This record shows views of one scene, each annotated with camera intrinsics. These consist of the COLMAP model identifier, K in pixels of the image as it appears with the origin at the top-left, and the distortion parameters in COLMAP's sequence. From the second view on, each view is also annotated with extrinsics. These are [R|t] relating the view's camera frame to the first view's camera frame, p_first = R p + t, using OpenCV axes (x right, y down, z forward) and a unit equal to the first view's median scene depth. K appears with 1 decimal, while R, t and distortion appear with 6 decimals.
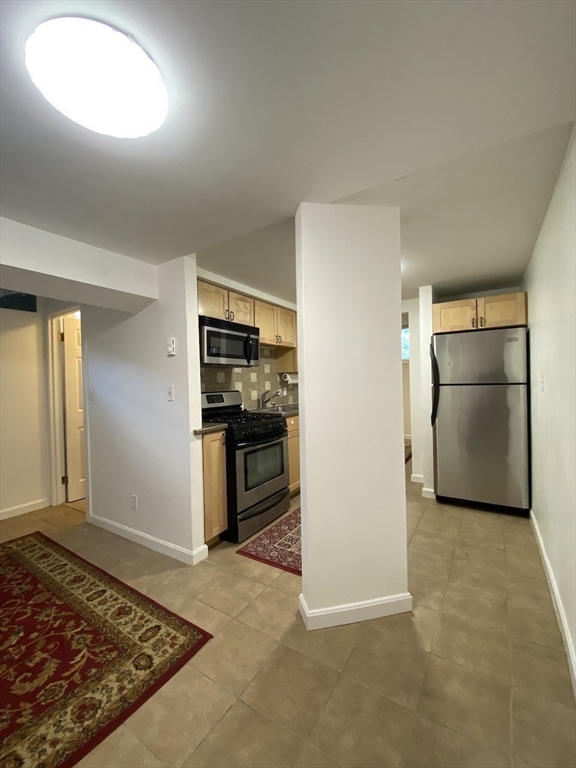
lens RADIAL K [[306.6, 0, 287.4], [0, 306.6, 379.3], [0, 0, 1]] dist [0.001545, -0.013845]
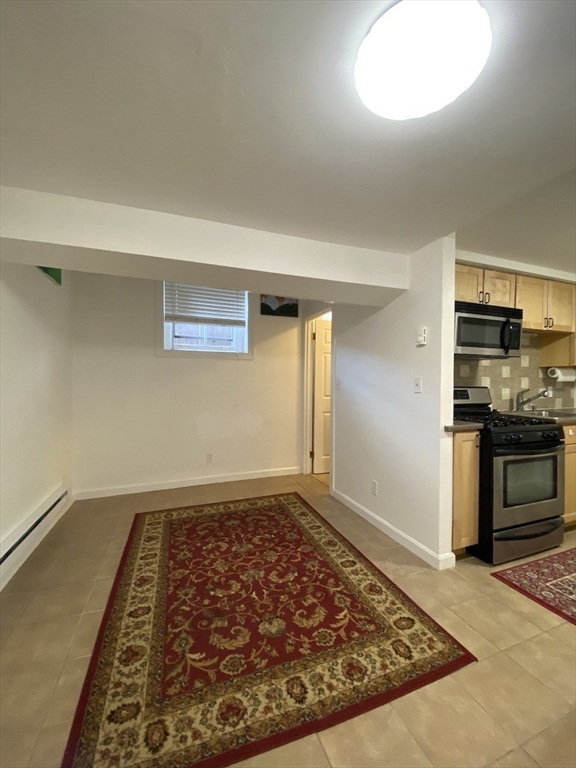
lens RADIAL K [[306.6, 0, 287.4], [0, 306.6, 379.3], [0, 0, 1]] dist [0.001545, -0.013845]
pose [[0.788771, 0.028242, -0.614039, -0.115348], [-0.021593, 0.999600, 0.018238, 0.018938], [0.614308, -0.001127, 0.789065, -0.016352]]
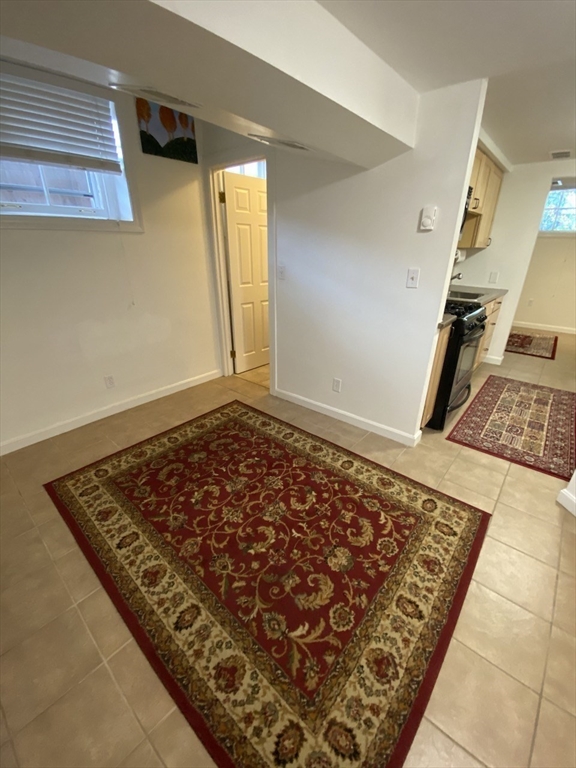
lens RADIAL K [[309.4, 0, 288.0], [0, 309.4, 384.0], [0, 0, 1]] dist [0.012558, -0.018196]
pose [[0.987234, 0.088663, -0.132314, -0.607362], [-0.026173, 0.909750, 0.414330, -0.038624], [0.157108, -0.405578, 0.900457, 0.029553]]
